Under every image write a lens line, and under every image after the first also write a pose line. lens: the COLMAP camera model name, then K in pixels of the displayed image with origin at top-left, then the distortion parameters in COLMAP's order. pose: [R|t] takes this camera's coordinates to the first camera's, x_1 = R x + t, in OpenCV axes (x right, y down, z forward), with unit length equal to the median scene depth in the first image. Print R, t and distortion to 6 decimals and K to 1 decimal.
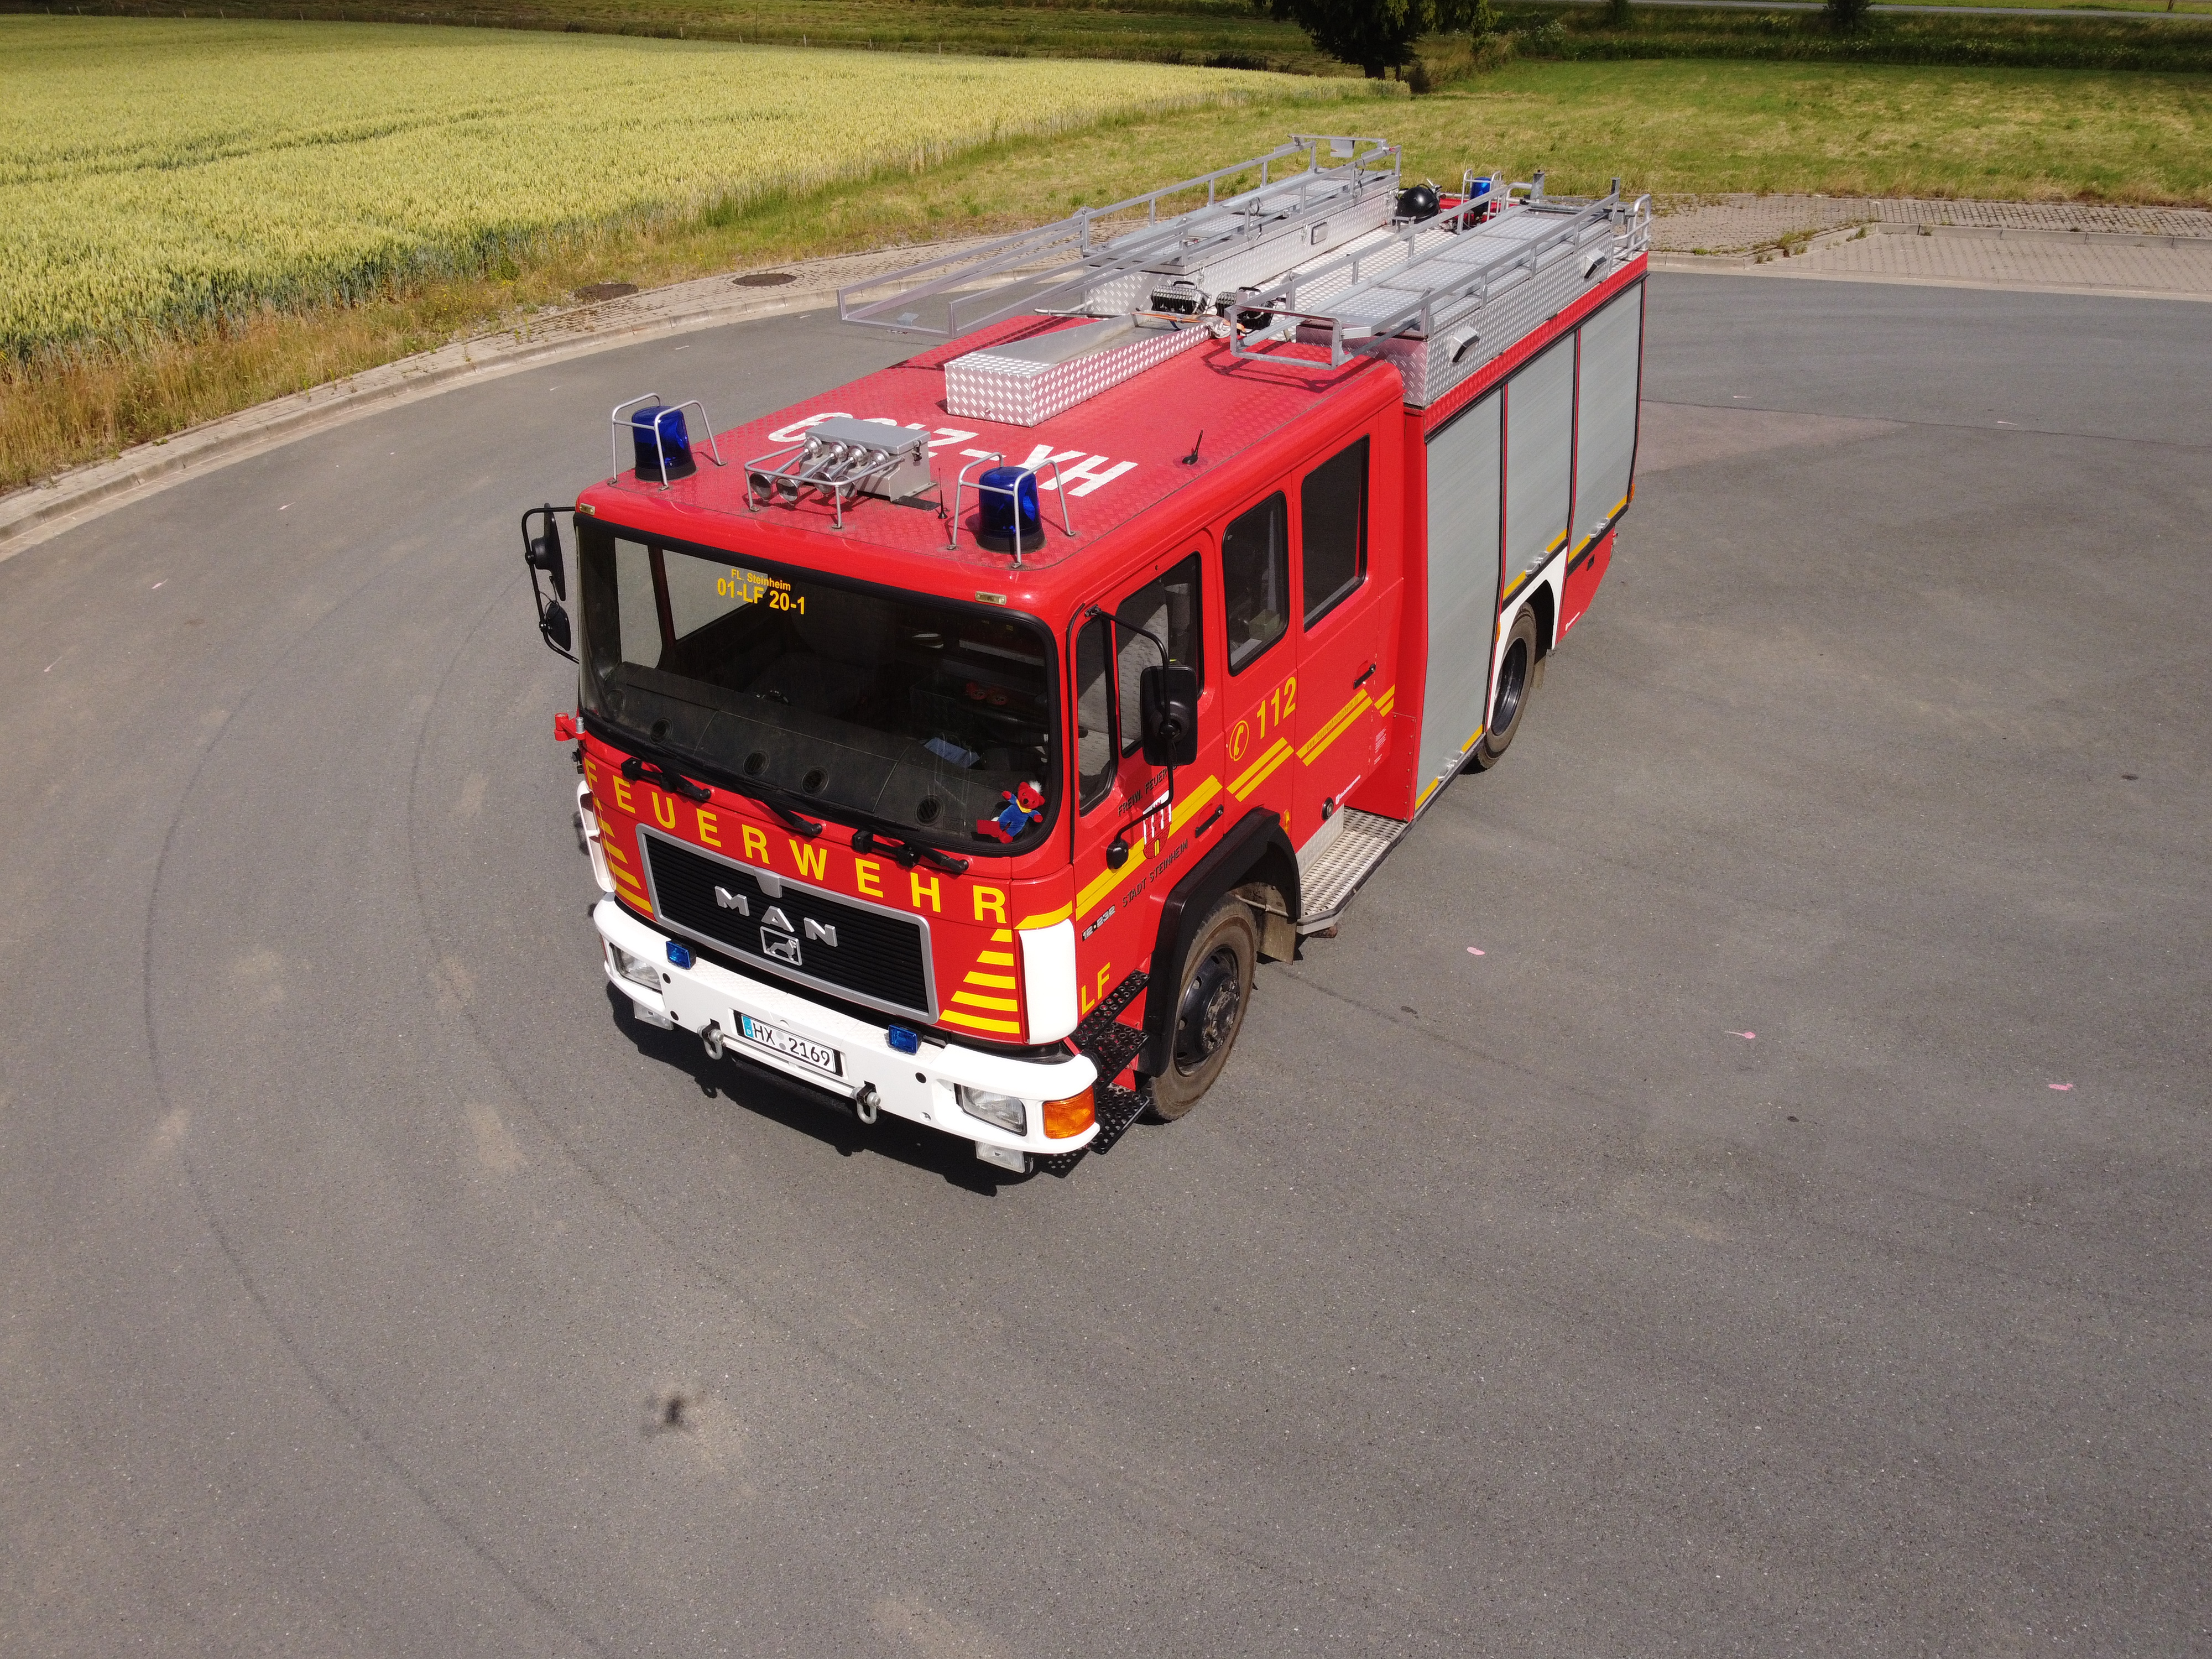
lens RADIAL K [[1639.7, 0, 1102.8], [0, 1639.7, 875.0], [0, 0, 1]] dist [-0.004921, 0.000292]
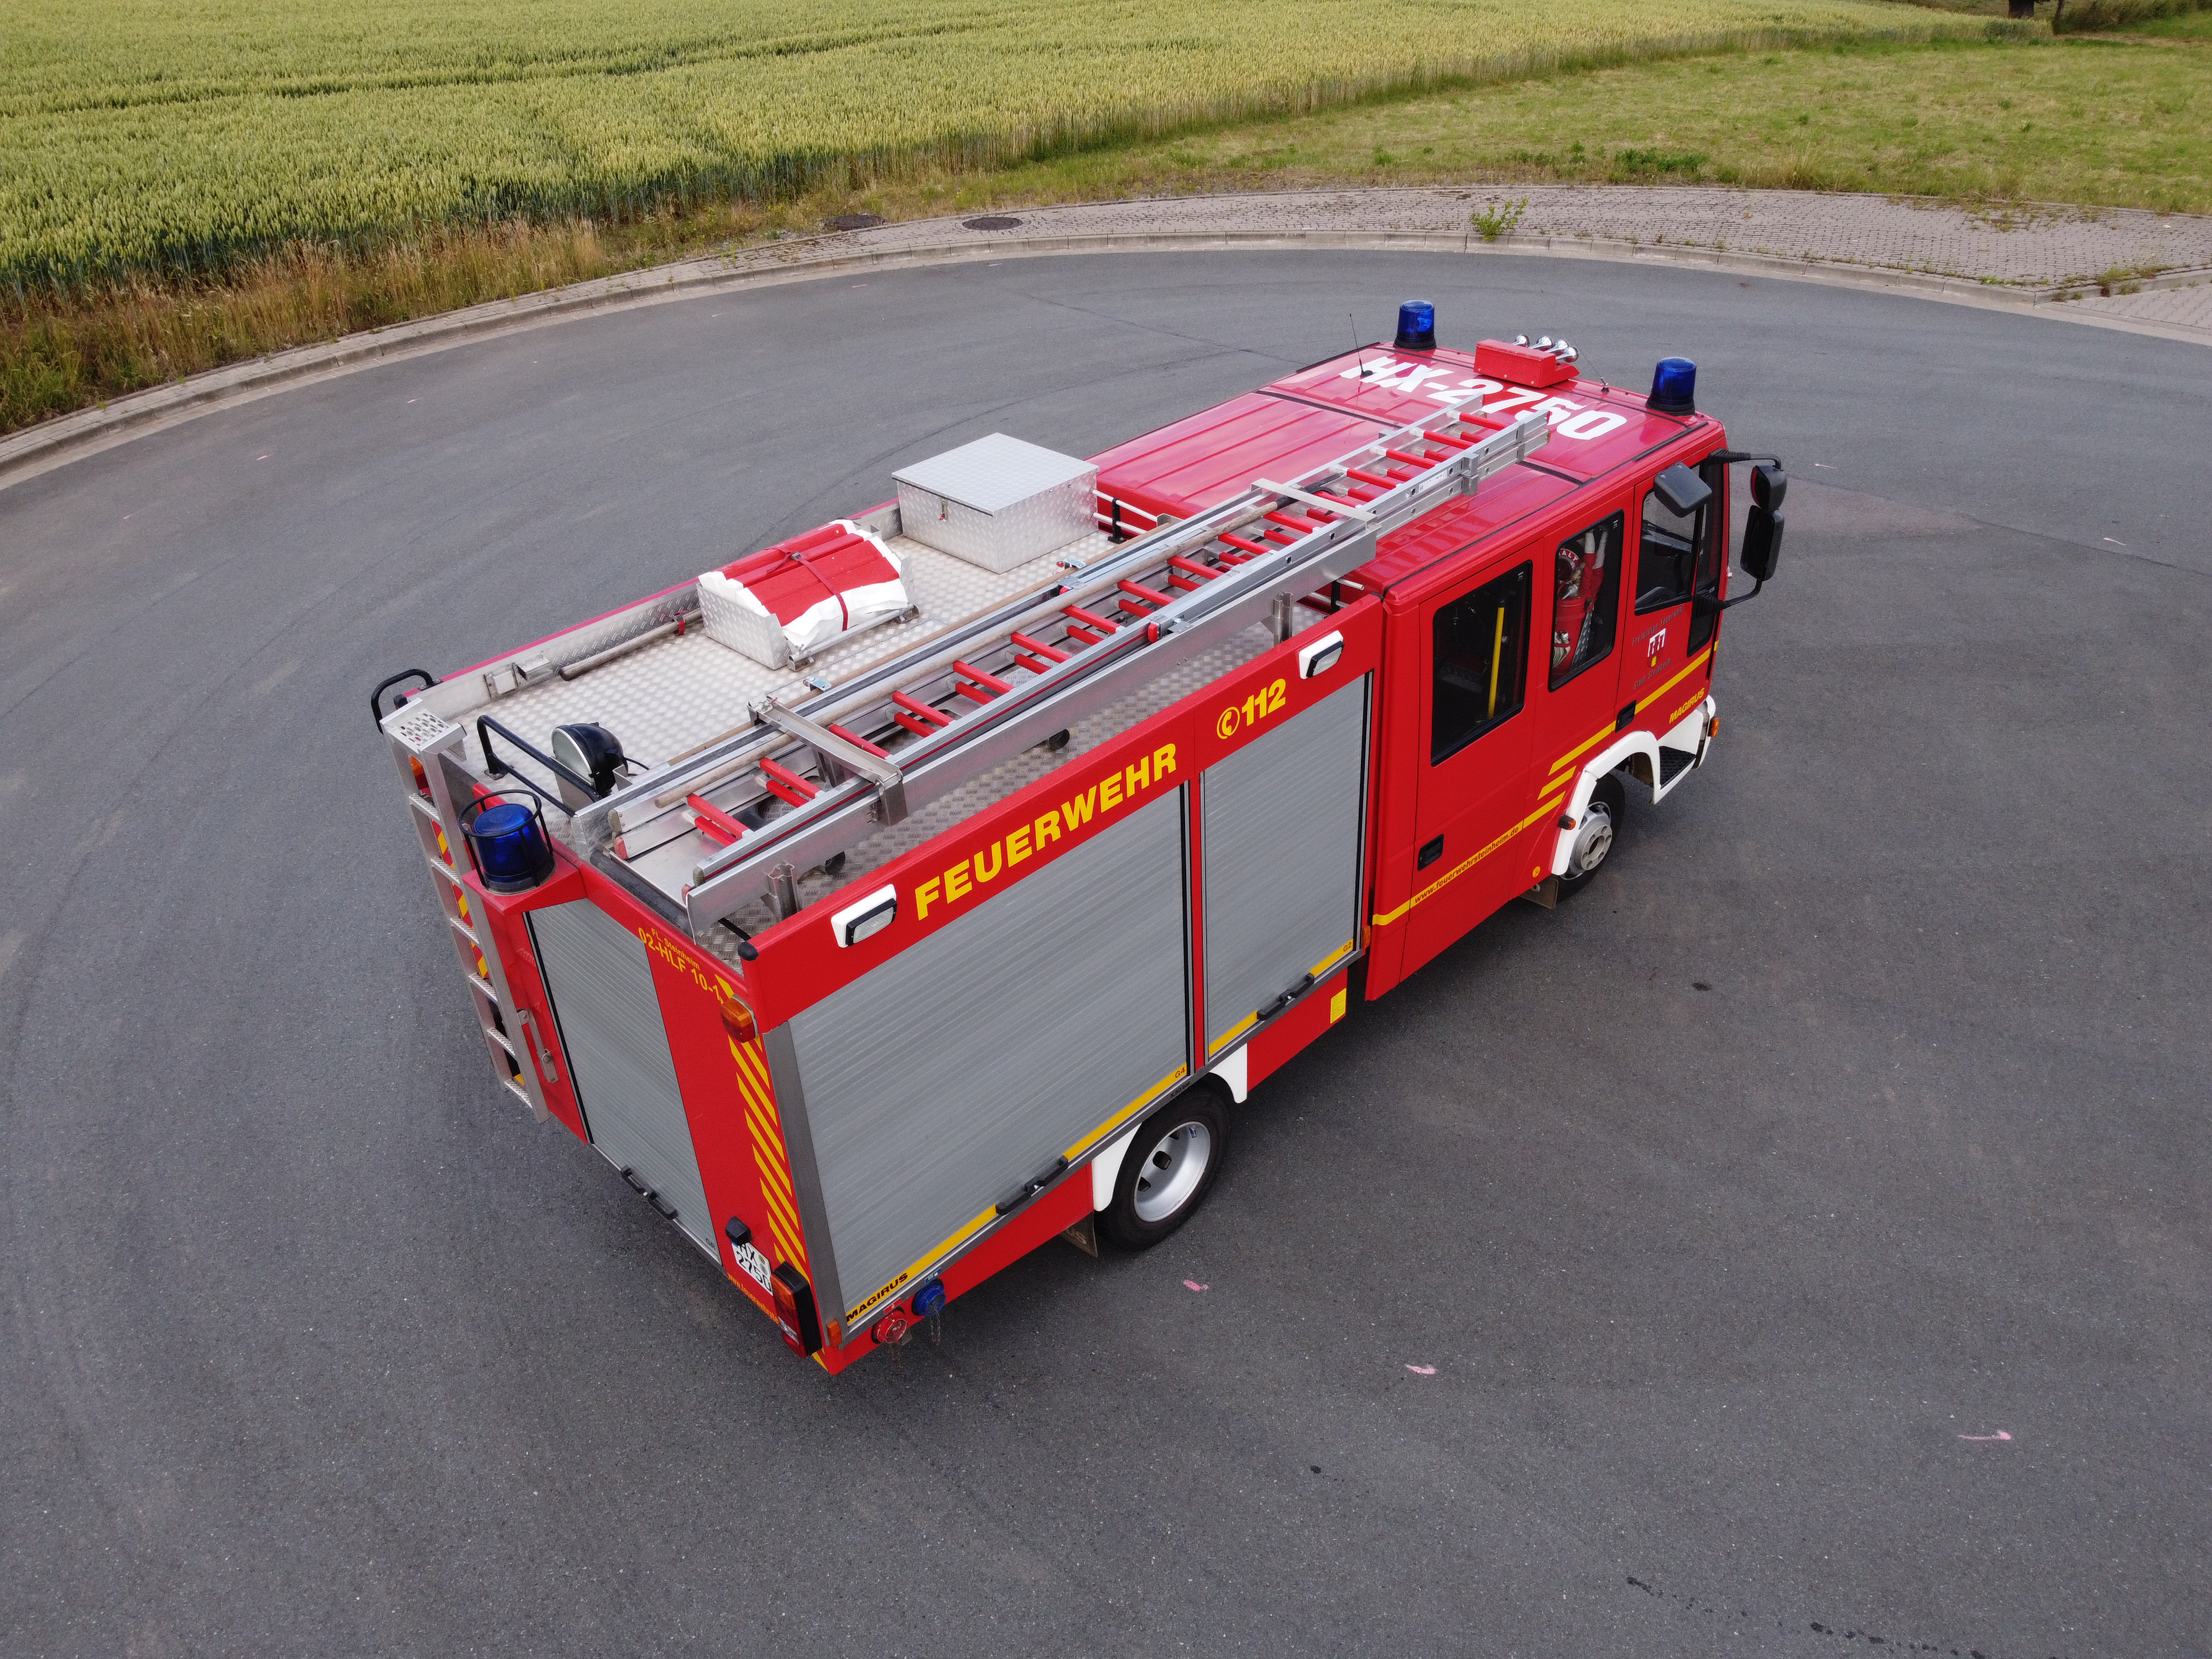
lens RADIAL K [[1664.4, 0, 1100.6], [0, 1664.4, 827.6], [0, 0, 1]] dist [-0.005062, 0.003300]
pose [[0.923501, 0.201553, -0.326377, 0.337254], [-0.193304, 0.979430, 0.057880, -0.073756], [0.331330, 0.009638, 0.943466, 0.032981]]
